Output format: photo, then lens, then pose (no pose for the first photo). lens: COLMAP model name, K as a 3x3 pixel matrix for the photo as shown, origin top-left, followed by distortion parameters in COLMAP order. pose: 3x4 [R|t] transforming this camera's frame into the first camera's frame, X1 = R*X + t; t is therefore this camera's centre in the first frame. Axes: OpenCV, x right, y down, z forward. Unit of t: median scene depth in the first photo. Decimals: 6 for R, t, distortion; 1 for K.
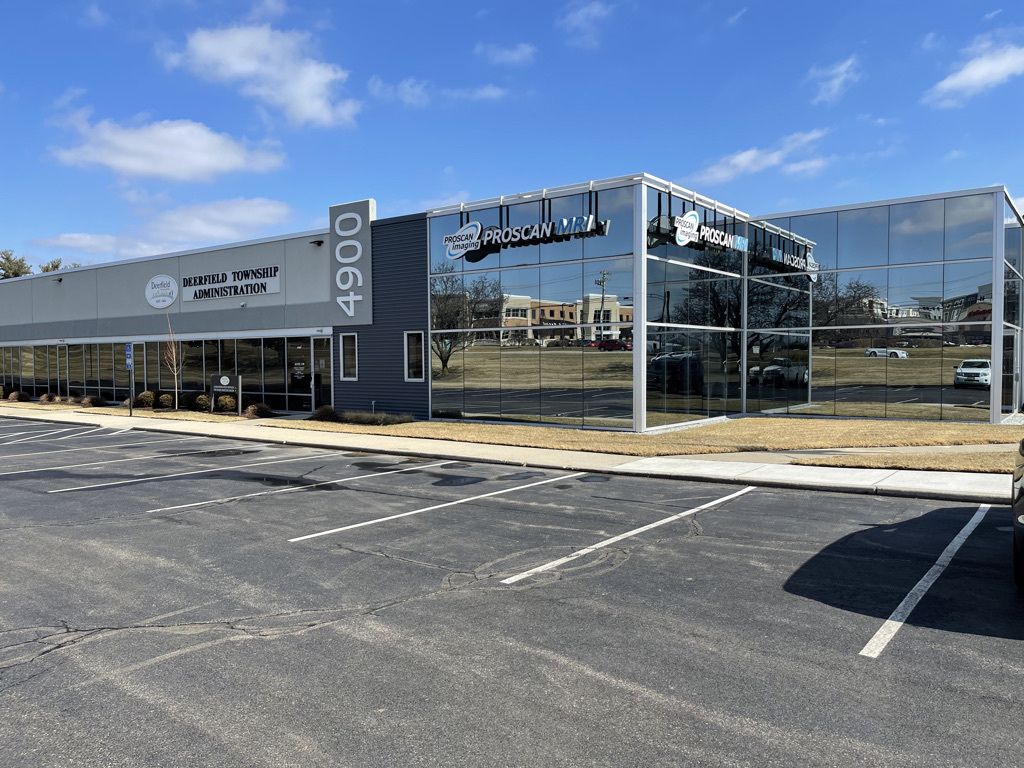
lens RADIAL K [[779.5, 0, 512.0], [0, 779.5, 384.0], [0, 0, 1]] dist [0.020411, -0.012489]
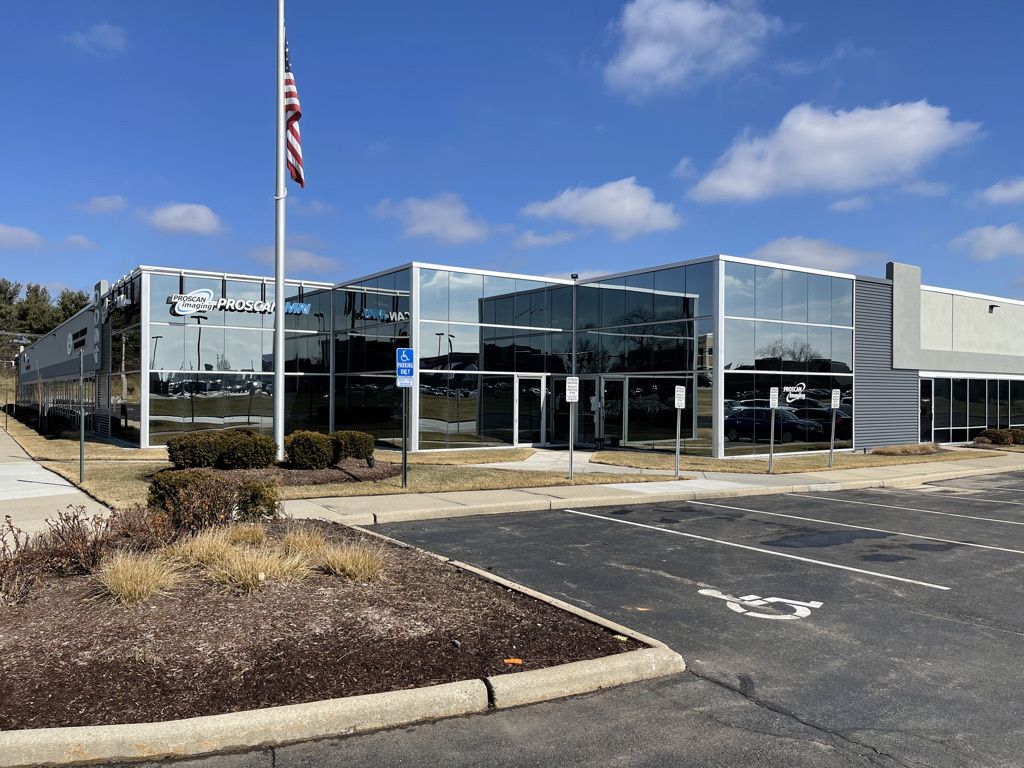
lens RADIAL K [[779.5, 0, 512.0], [0, 779.5, 384.0], [0, 0, 1]] dist [0.020411, -0.012489]
pose [[0.948604, 0.008421, -0.316355, 0.827357], [-0.023455, 0.998767, -0.043746, -0.004182], [0.315597, 0.048917, 0.947632, -0.085006]]
